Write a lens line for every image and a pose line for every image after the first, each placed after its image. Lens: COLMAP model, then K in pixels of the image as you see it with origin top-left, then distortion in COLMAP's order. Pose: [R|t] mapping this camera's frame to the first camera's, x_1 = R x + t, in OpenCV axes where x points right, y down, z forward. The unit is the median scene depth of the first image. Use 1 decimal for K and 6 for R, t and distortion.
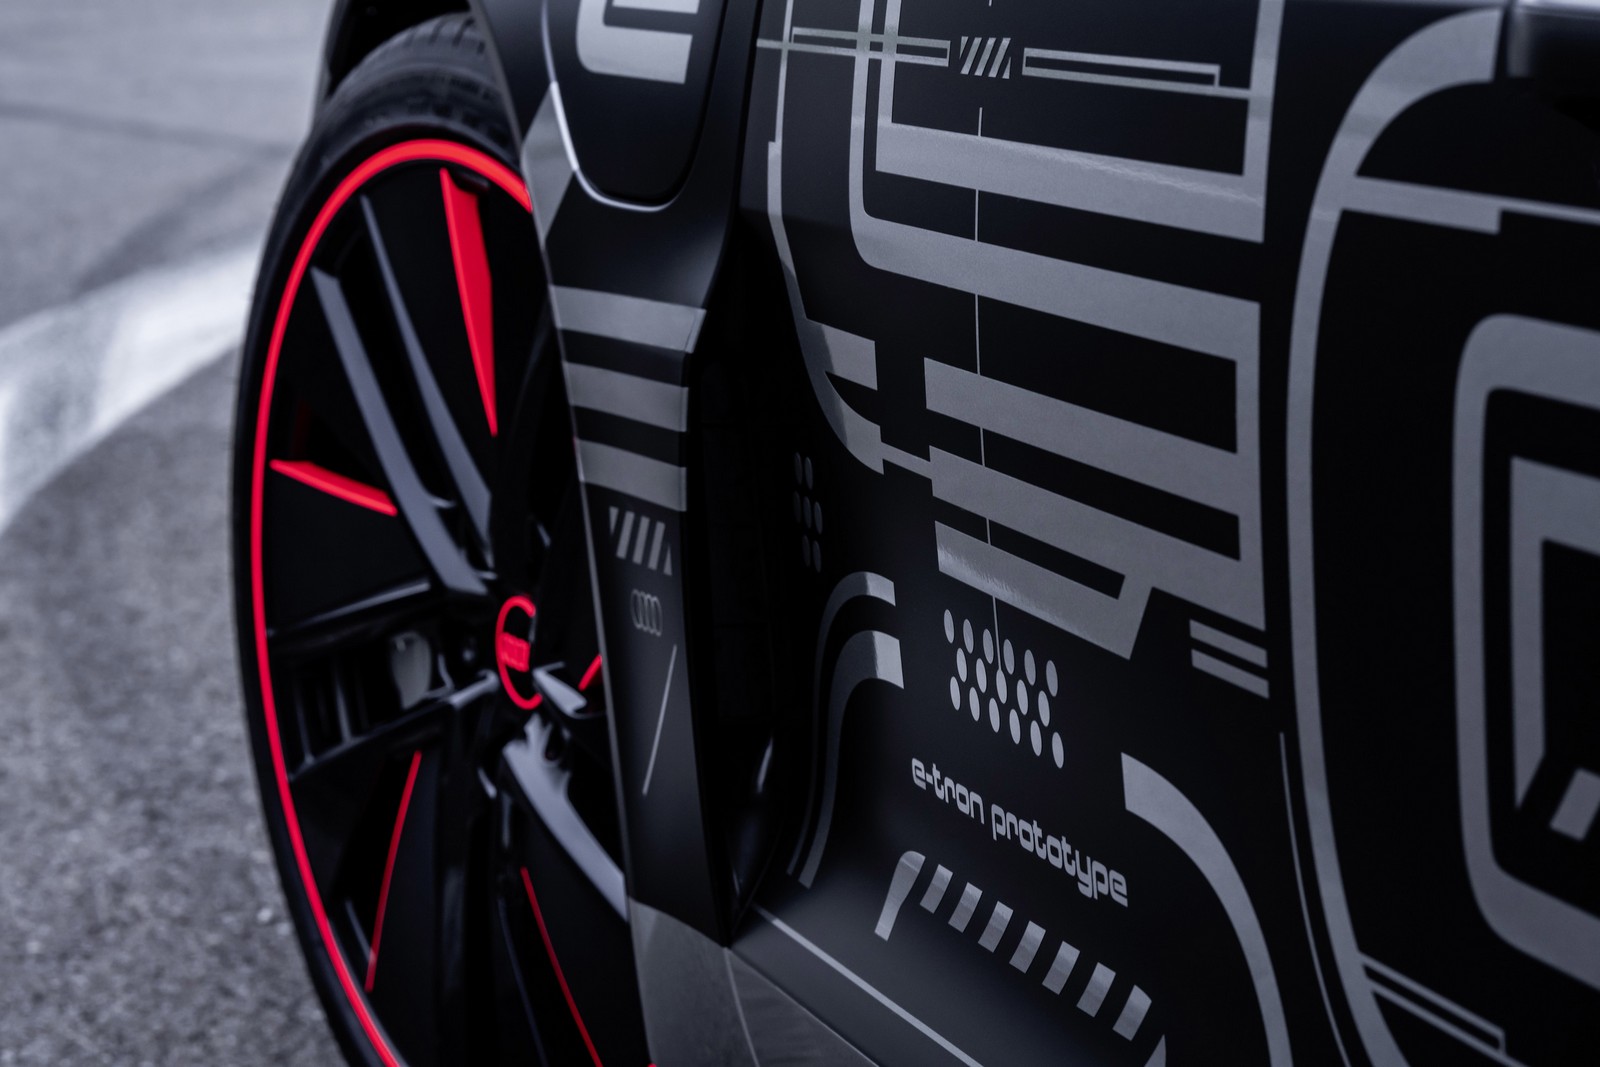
lens RADIAL K [[4779.8, 0, 800.0], [0, 4779.8, 533.5], [0, 0, 1]] dist [-0.049227, 0.014031]
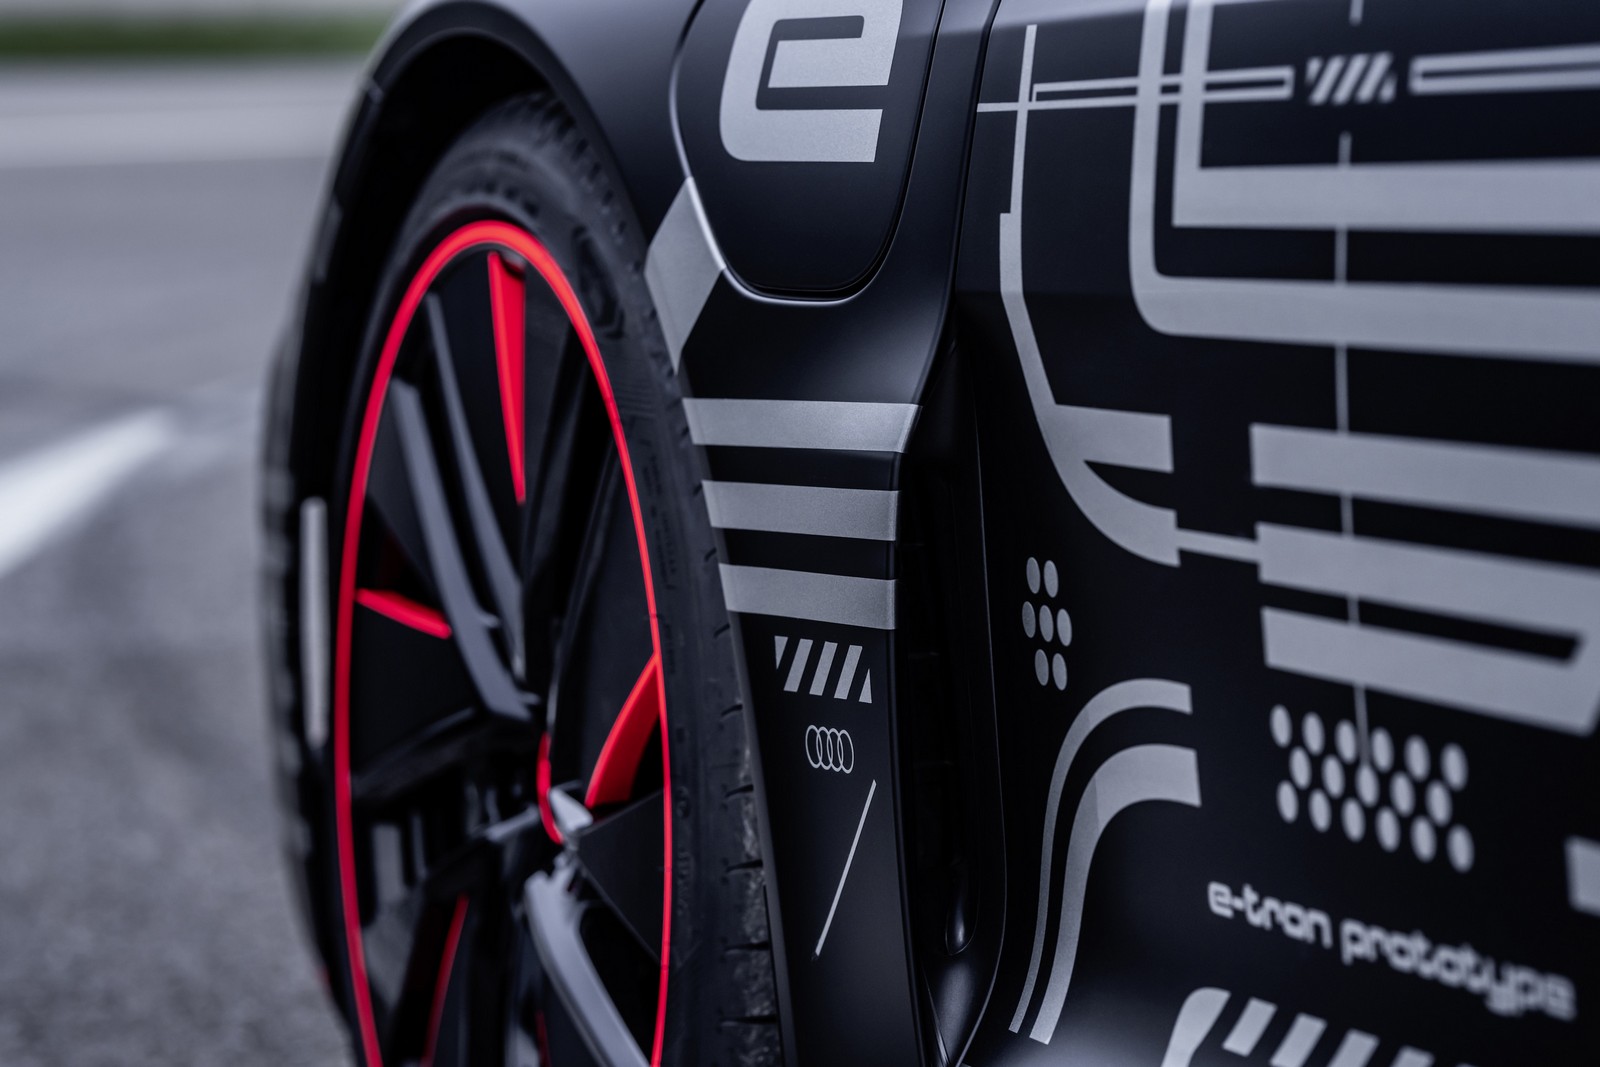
lens RADIAL K [[4779.8, 0, 800.0], [0, 4779.8, 533.5], [0, 0, 1]] dist [-0.049227, 0.014031]
pose [[0.996502, -0.009842, 0.082982, -0.132580], [0.015018, 0.997965, -0.061977, 0.037564], [-0.082203, 0.063007, 0.994622, 0.116856]]
